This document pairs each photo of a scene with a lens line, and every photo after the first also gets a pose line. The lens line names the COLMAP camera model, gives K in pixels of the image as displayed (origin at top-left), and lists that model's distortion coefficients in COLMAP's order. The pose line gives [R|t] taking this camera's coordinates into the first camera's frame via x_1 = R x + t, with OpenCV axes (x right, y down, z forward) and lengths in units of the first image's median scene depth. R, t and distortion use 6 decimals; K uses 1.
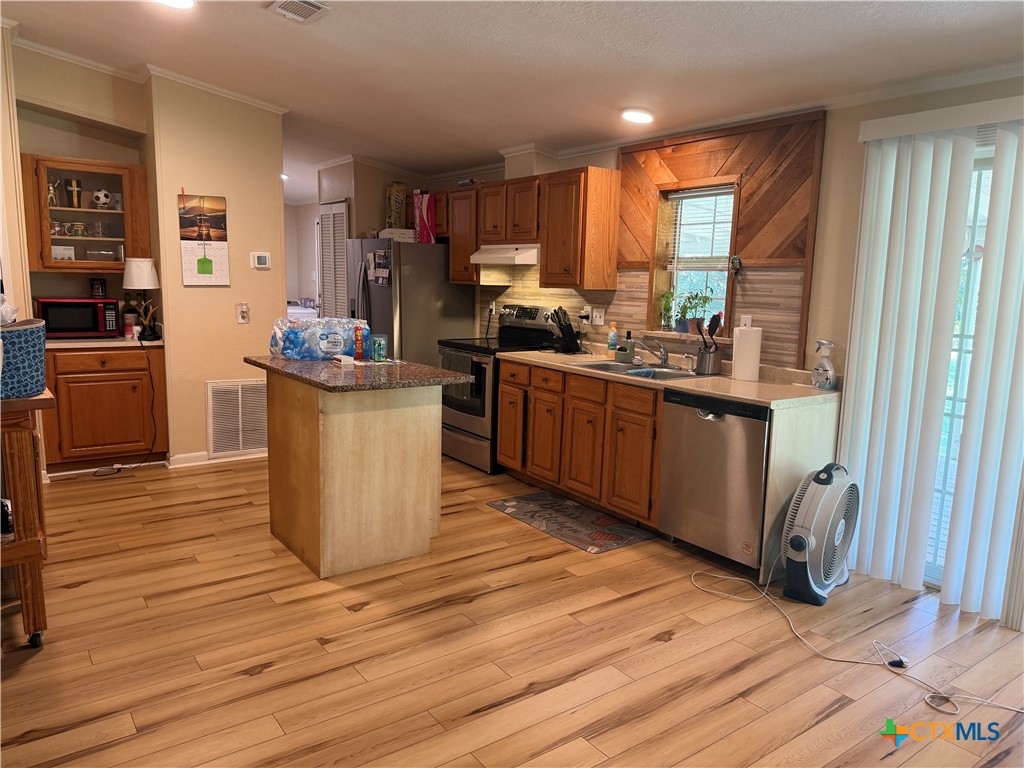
lens RADIAL K [[718.3, 0, 513.7], [0, 718.3, 385.7], [0, 0, 1]] dist [0.033188, -0.009438]
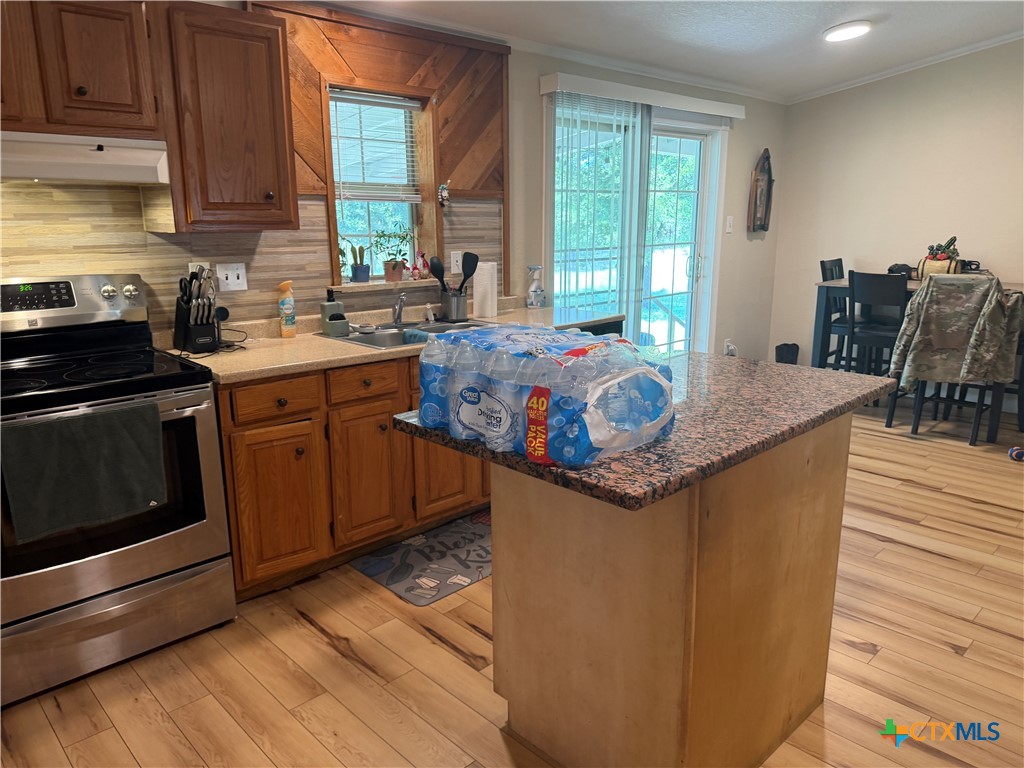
lens RADIAL K [[718.3, 0, 539.1], [0, 718.3, 383.3], [0, 0, 1]] dist [0.033188, -0.009438]
pose [[-0.167401, -0.244284, 0.955145, -0.600879], [0.137018, 0.953649, 0.267916, -0.161710], [-0.976321, 0.175721, -0.126171, 0.997094]]
